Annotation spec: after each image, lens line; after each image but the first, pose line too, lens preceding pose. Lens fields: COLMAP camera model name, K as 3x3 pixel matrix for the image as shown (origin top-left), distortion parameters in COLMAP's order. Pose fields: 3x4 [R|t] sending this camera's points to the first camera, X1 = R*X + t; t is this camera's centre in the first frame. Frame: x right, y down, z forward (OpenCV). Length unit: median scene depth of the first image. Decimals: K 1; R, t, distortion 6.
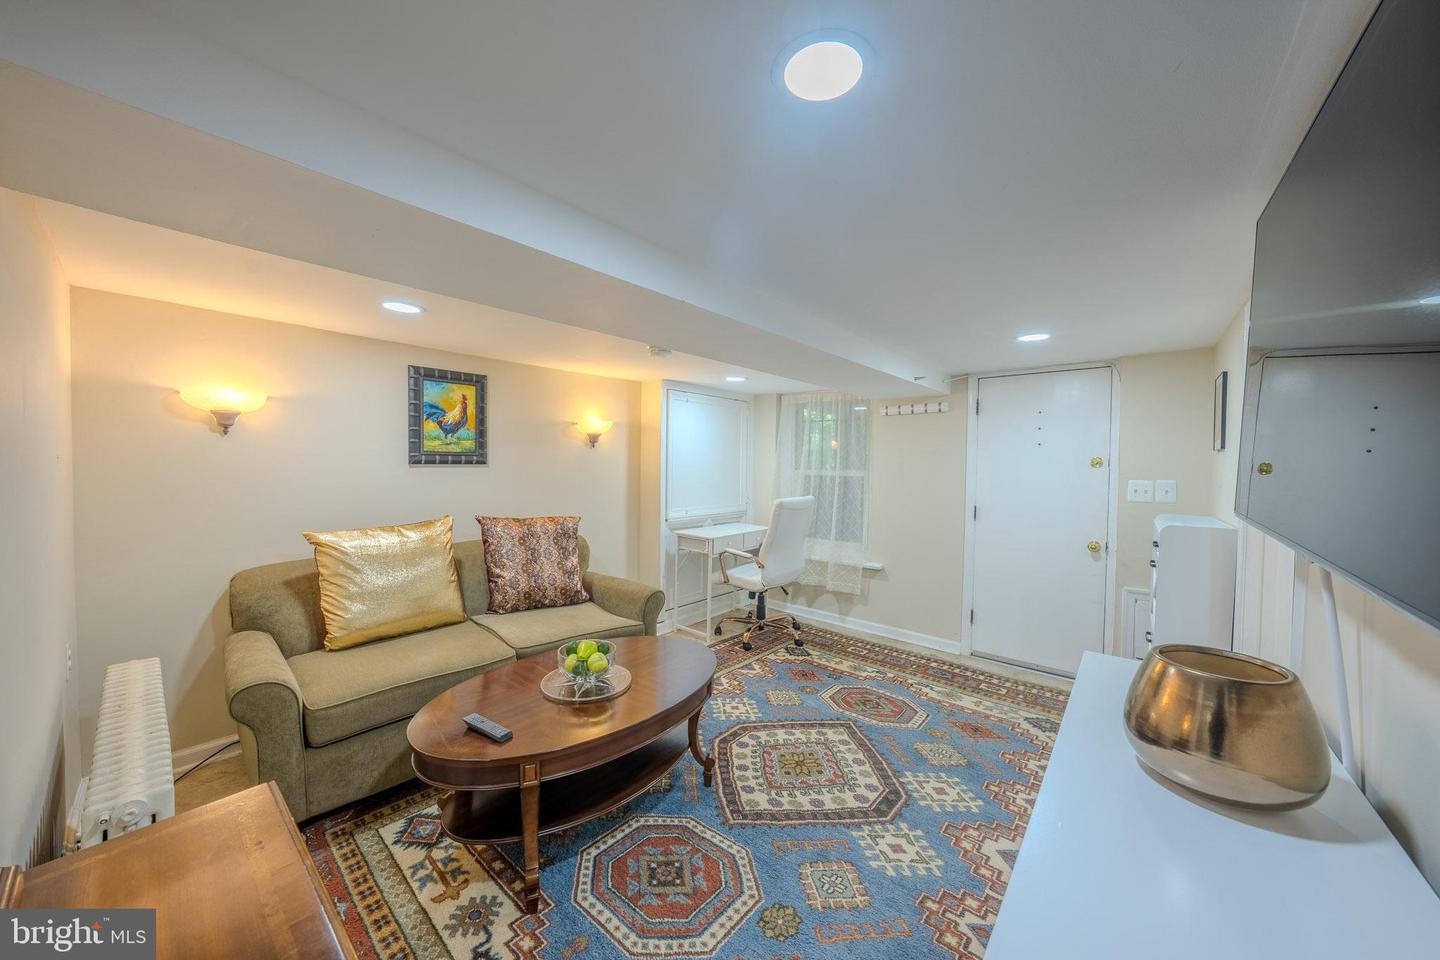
lens RADIAL K [[502.7, 0, 723.7], [0, 502.7, 477.7], [0, 0, 1]] dist [-0.029993, 0.006251]
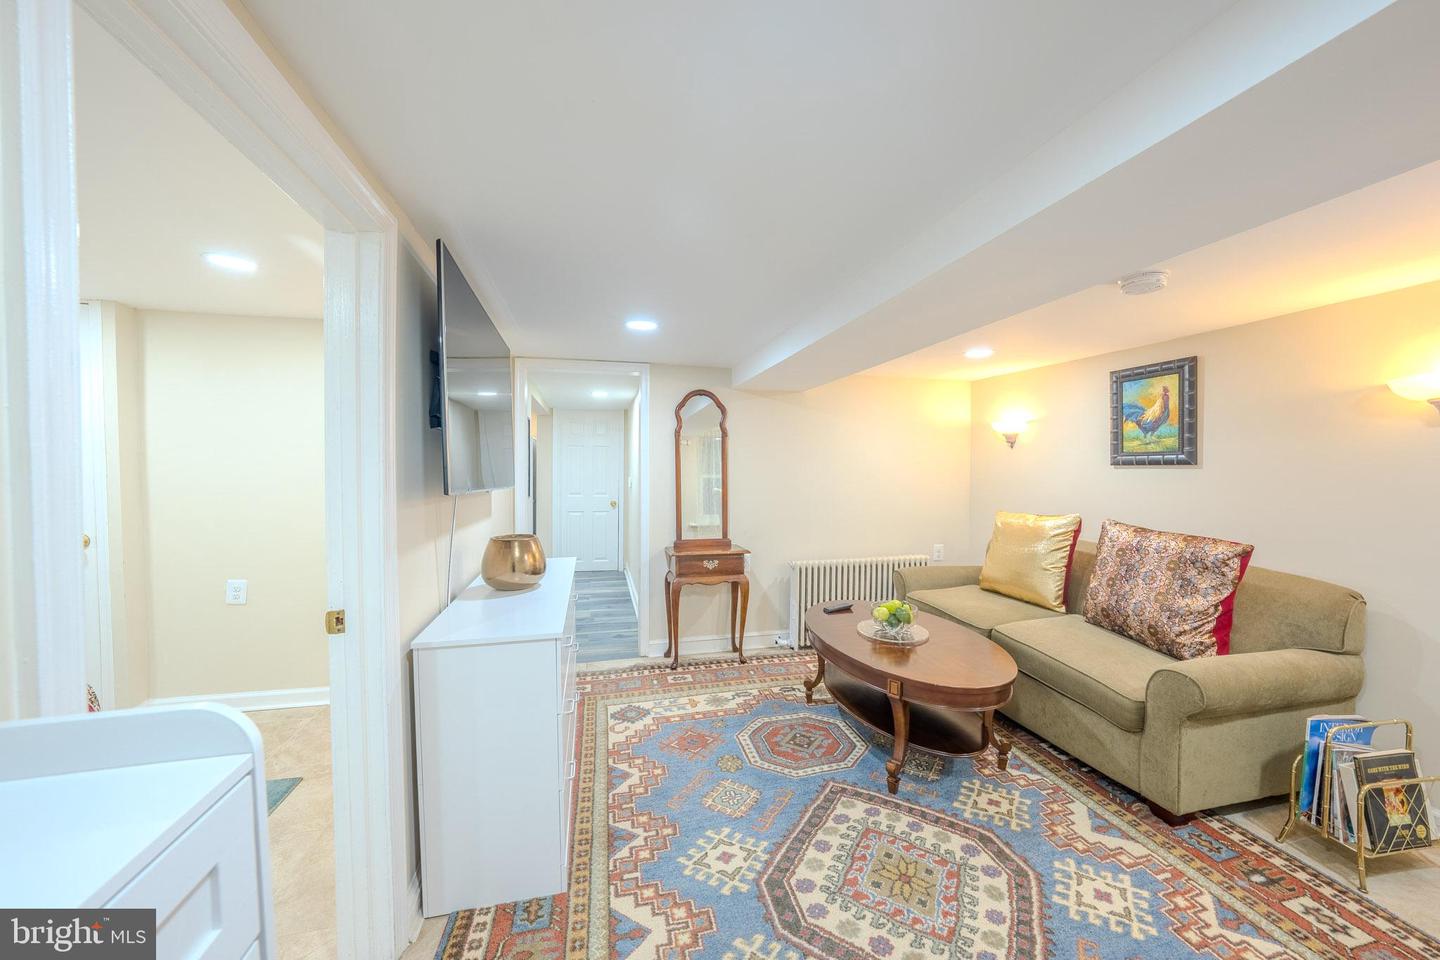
lens RADIAL K [[511.6, 0, 726.1], [0, 511.6, 478.5], [0, 0, 1]] dist [-0.030886, 0.006554]
pose [[-0.580069, 0.006533, -0.814541, 0.952397], [-0.031362, 0.999047, 0.030348, -0.008597], [0.813964, 0.043150, -0.579311, 1.282446]]
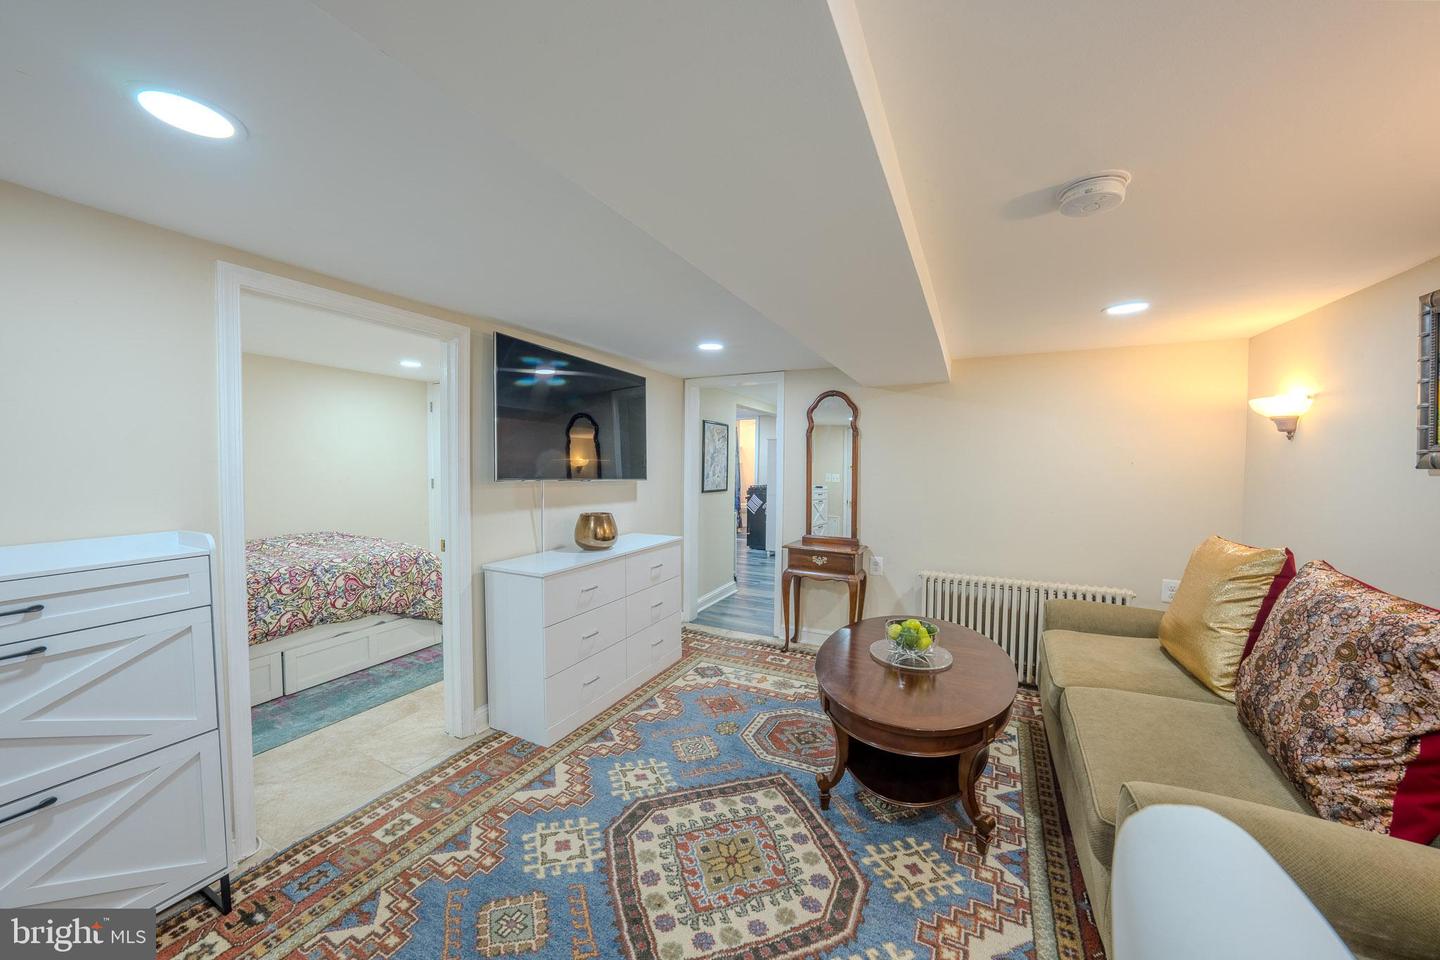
lens RADIAL K [[511.6, 0, 726.1], [0, 511.6, 478.5], [0, 0, 1]] dist [-0.030886, 0.006554]
pose [[-0.972525, -0.010099, -0.232579, 0.370699], [-0.023693, 0.998165, 0.055730, -0.039172], [0.231590, 0.059709, -0.970979, 1.838266]]
